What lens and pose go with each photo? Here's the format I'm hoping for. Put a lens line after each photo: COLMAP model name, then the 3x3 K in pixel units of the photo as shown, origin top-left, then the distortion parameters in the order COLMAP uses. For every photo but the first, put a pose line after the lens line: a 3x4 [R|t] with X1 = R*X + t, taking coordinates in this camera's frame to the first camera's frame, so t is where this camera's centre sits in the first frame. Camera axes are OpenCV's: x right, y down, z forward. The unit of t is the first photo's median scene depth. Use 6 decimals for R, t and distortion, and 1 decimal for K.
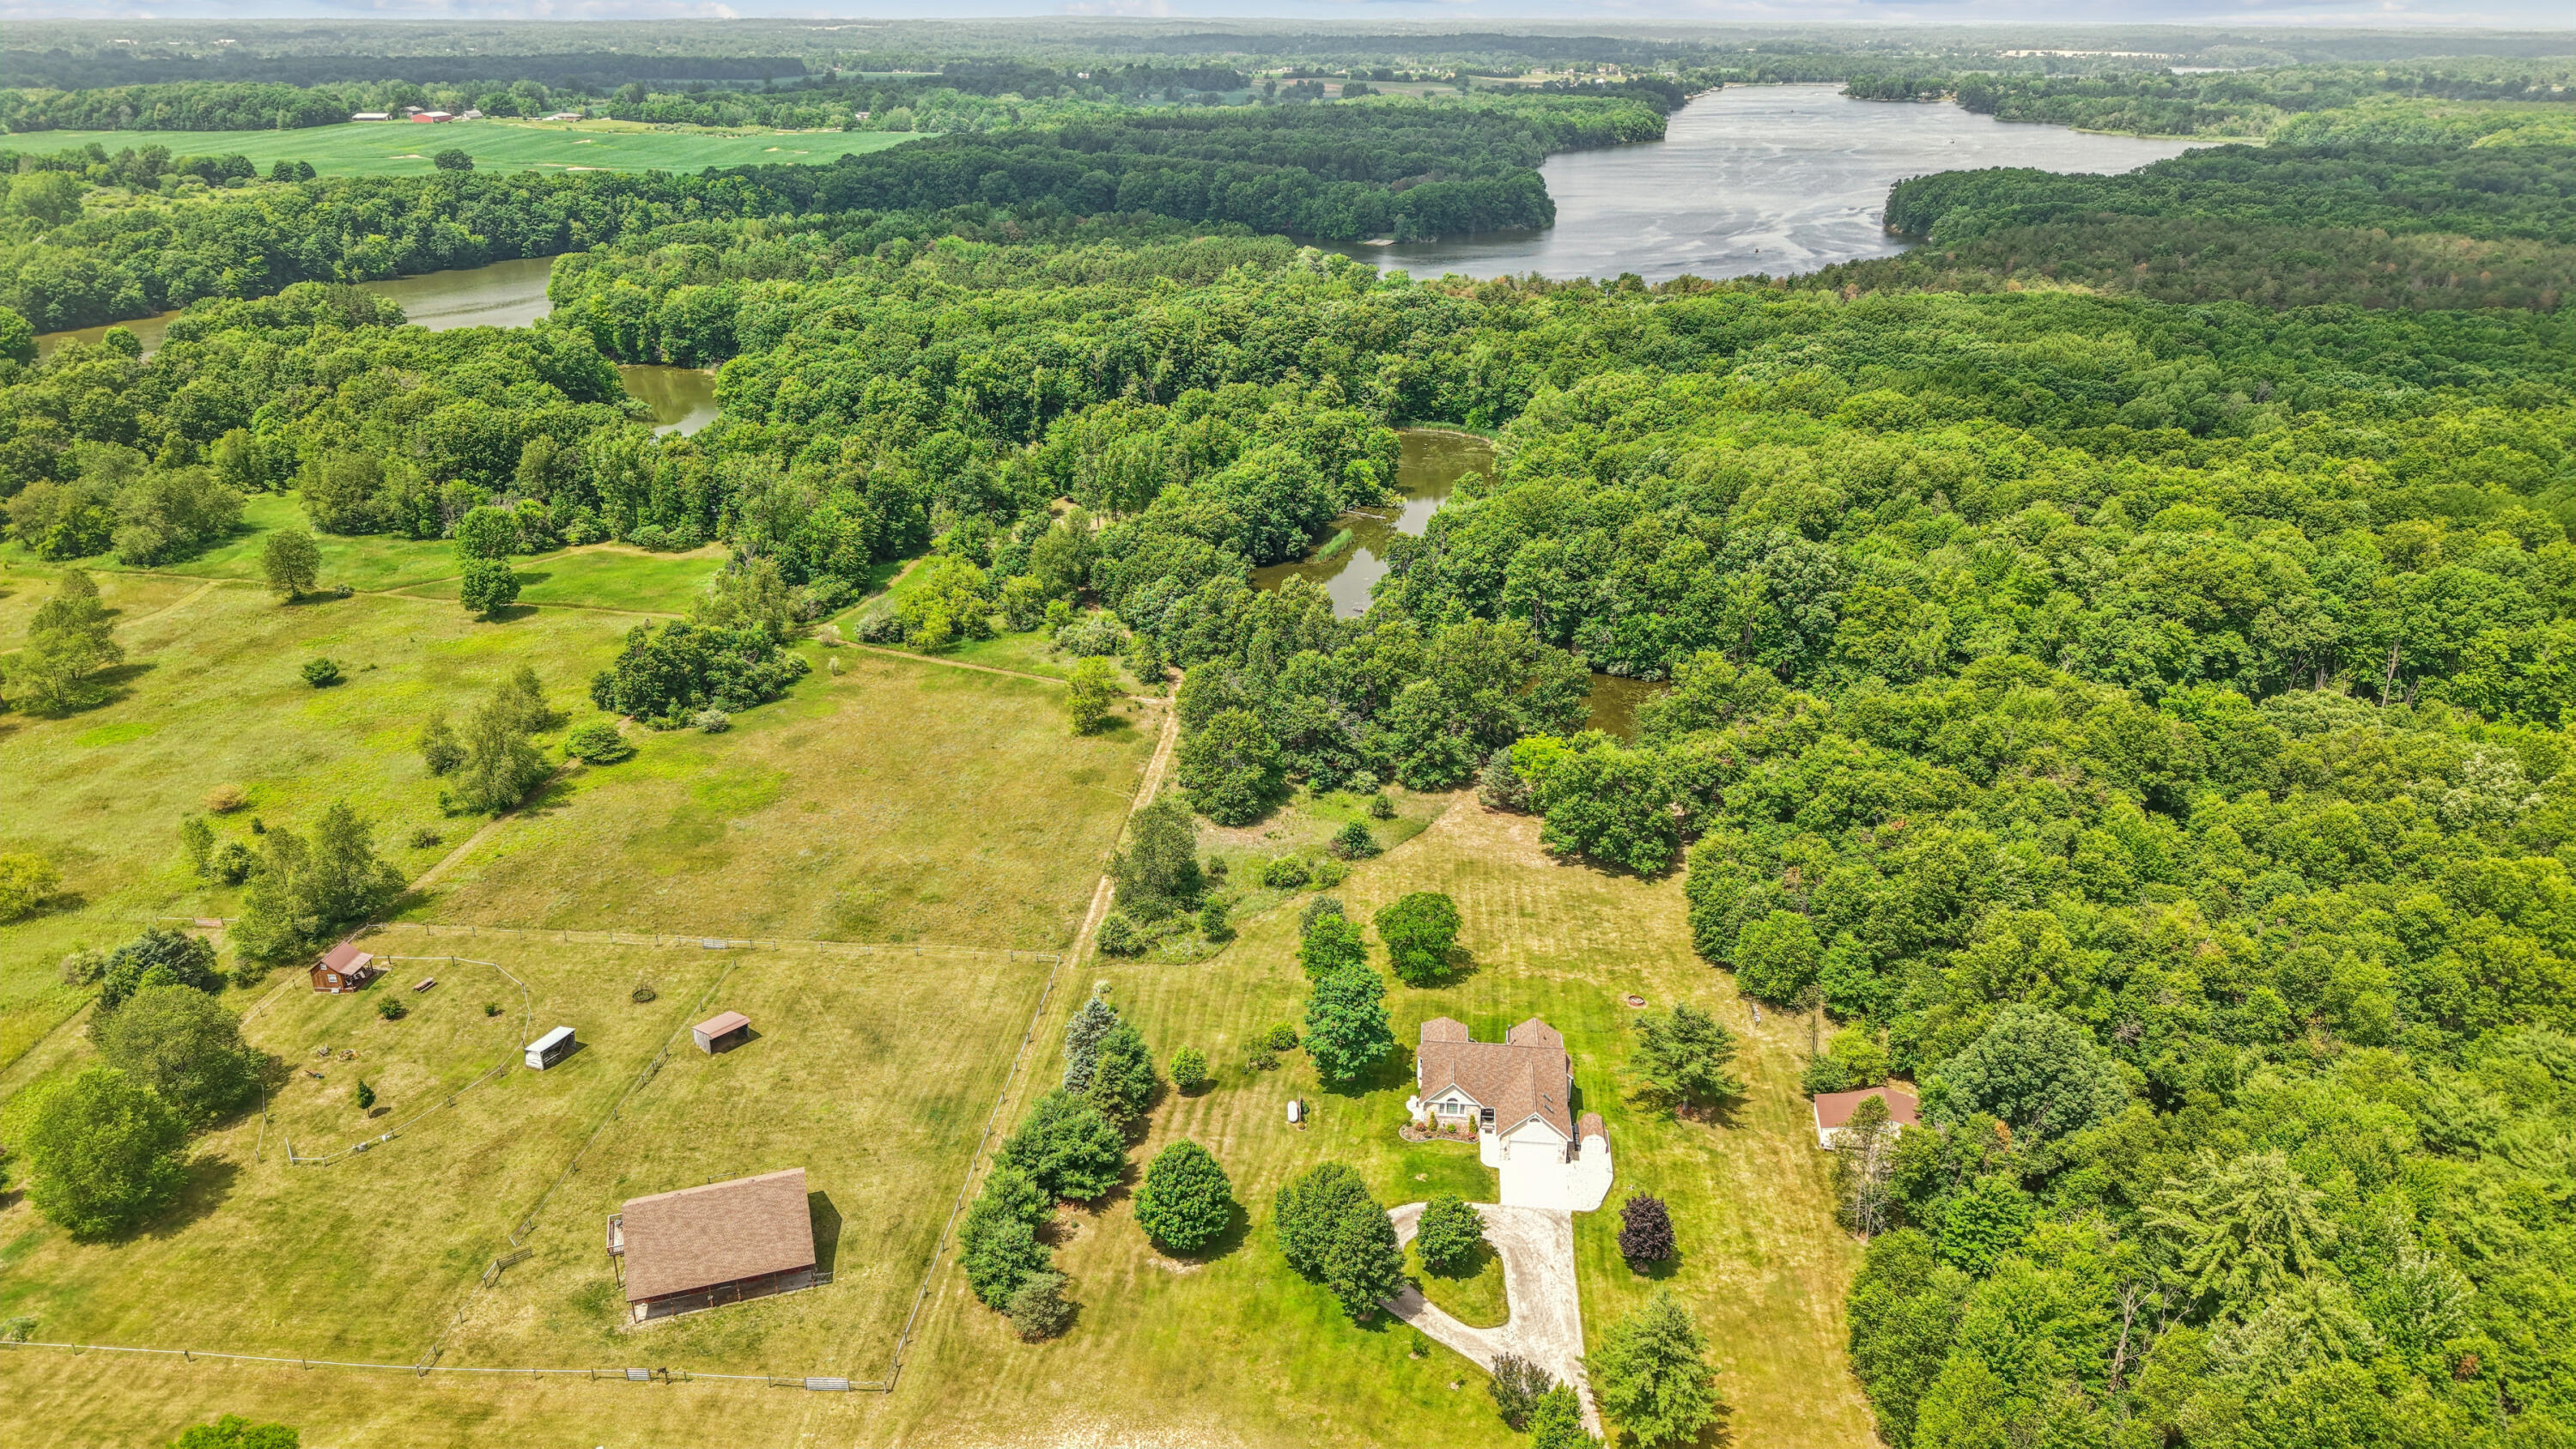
lens RADIAL K [[1693.6, 0, 1287.5], [0, 1693.6, 723.0], [0, 0, 1]] dist [0.006038, 0.000830]
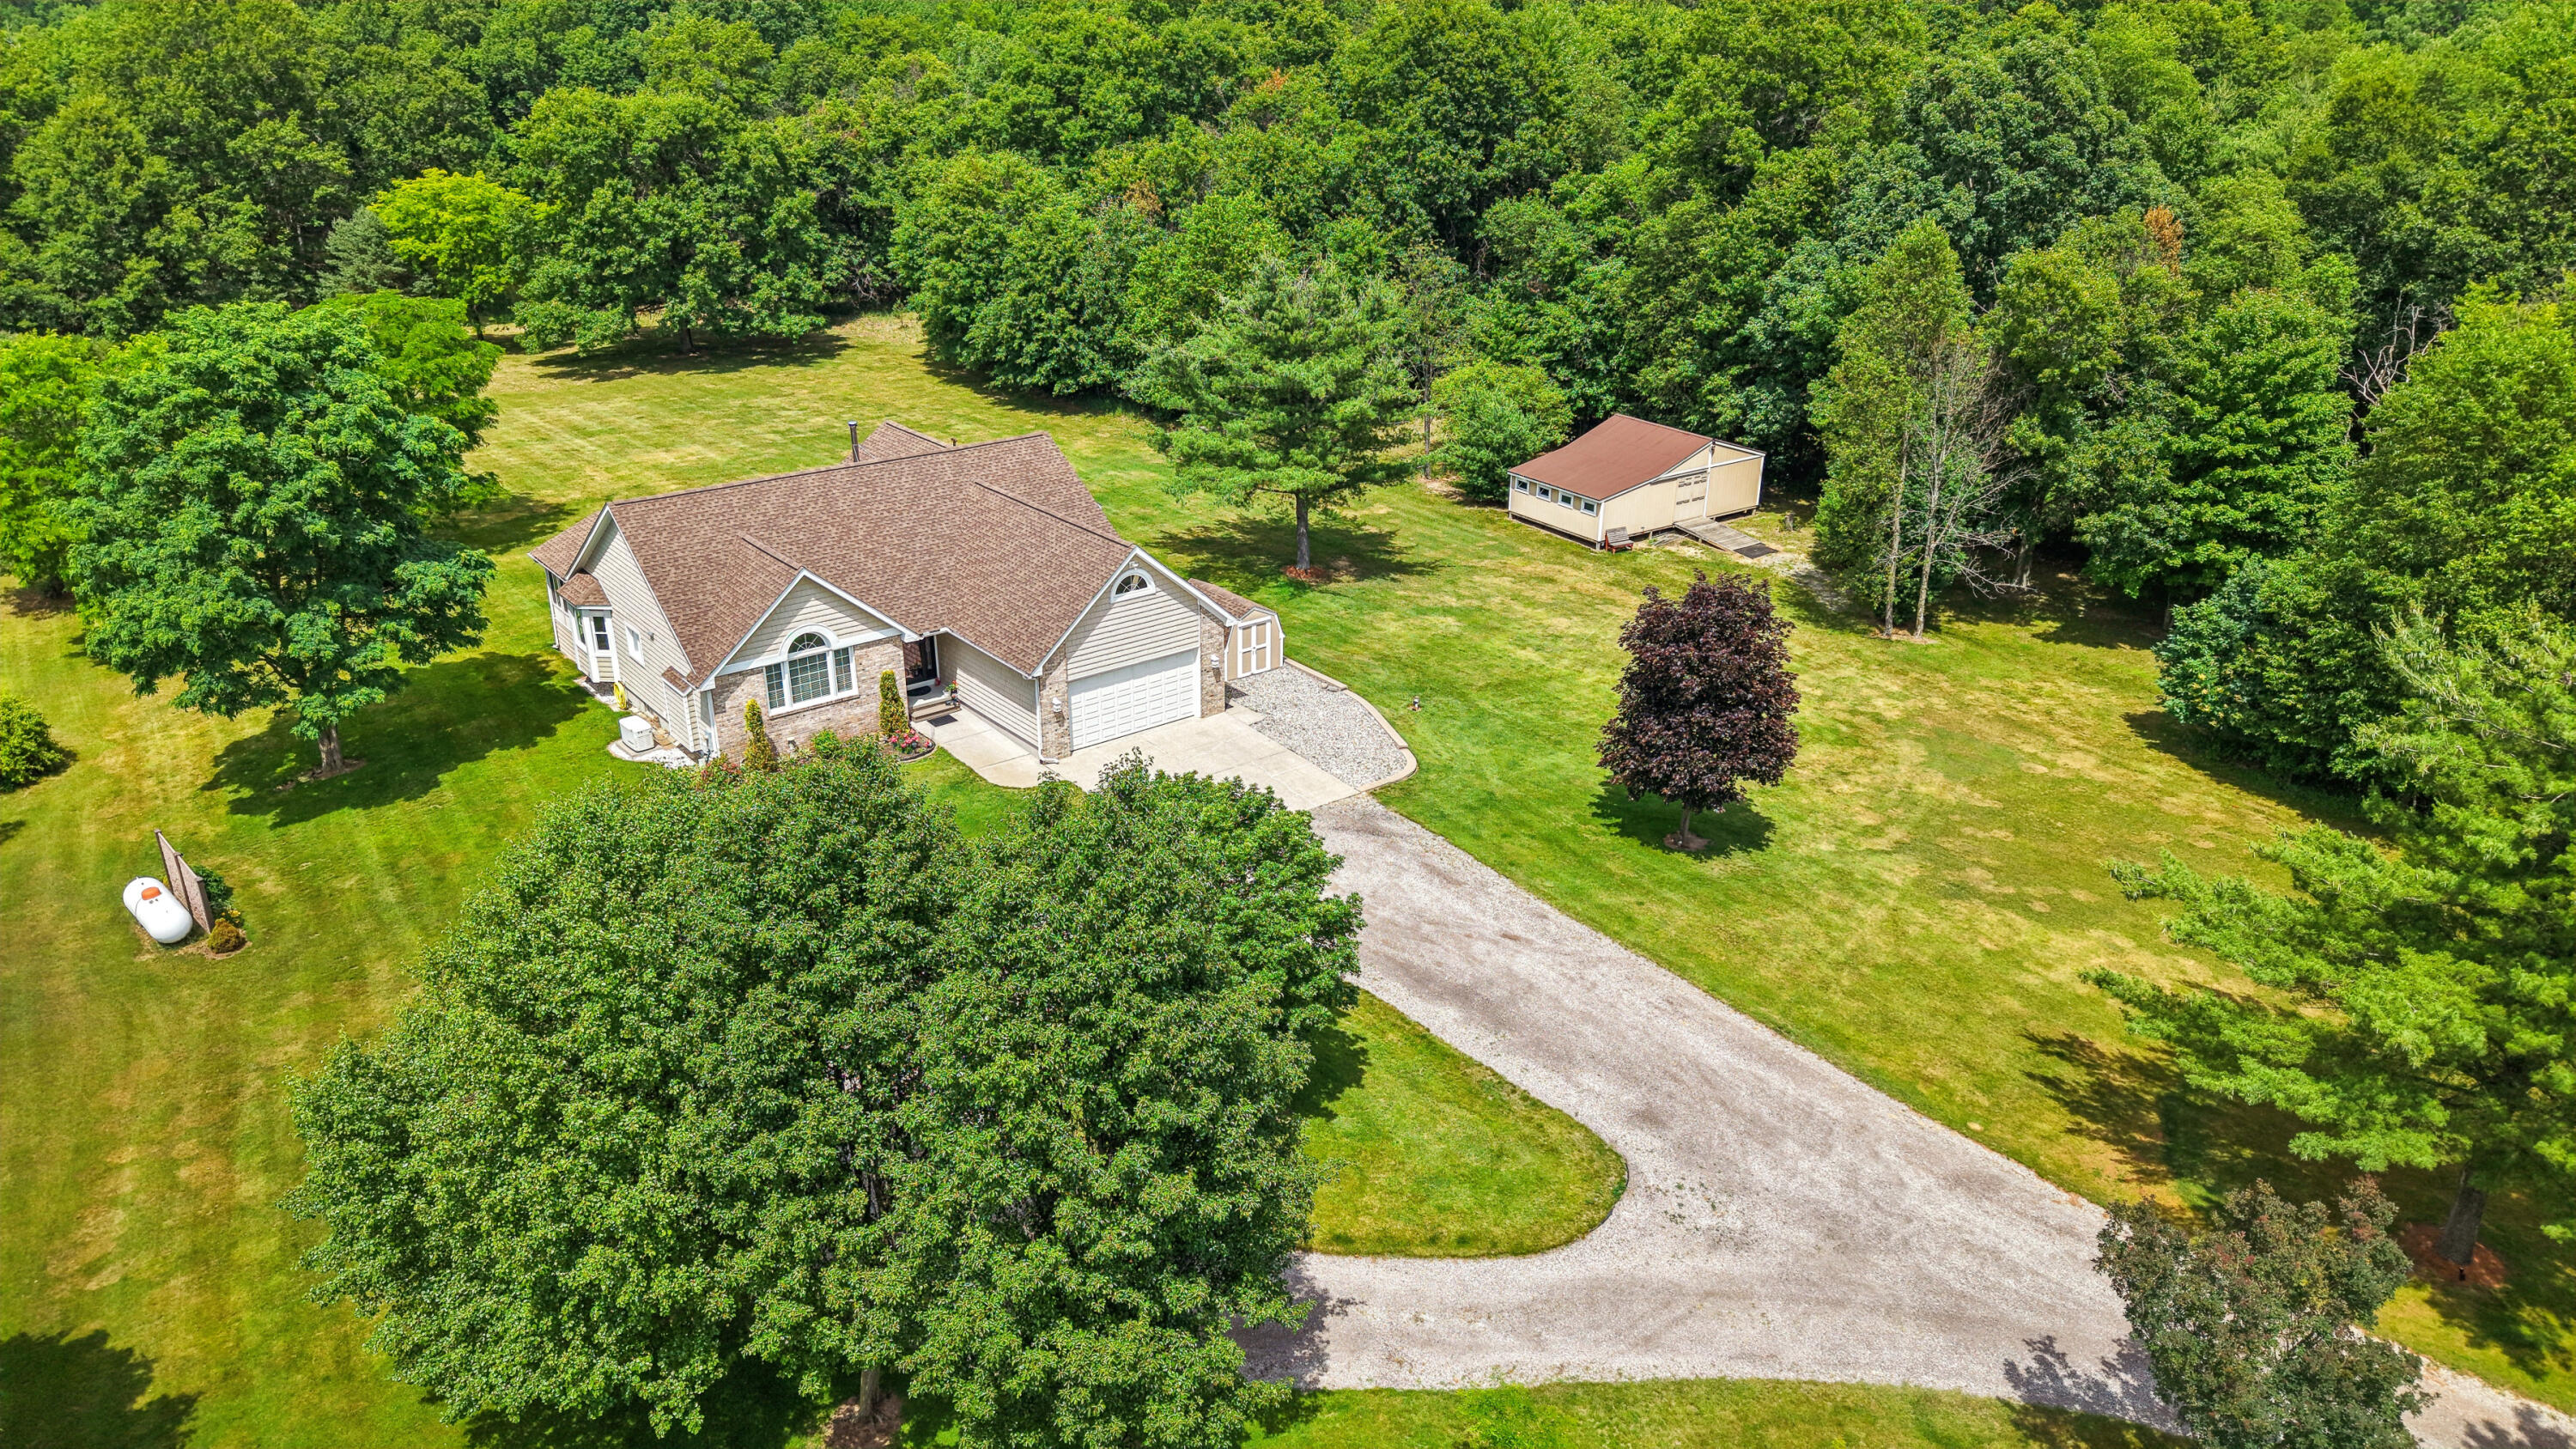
lens RADIAL K [[1693.6, 0, 1290.8], [0, 1693.6, 723.7], [0, 0, 1]] dist [0.006038, 0.000830]
pose [[0.726849, -0.274465, 0.629571, -0.026141], [0.257551, 0.958708, 0.120607, 0.222032], [-0.636677, 0.074484, 0.767525, 0.731380]]
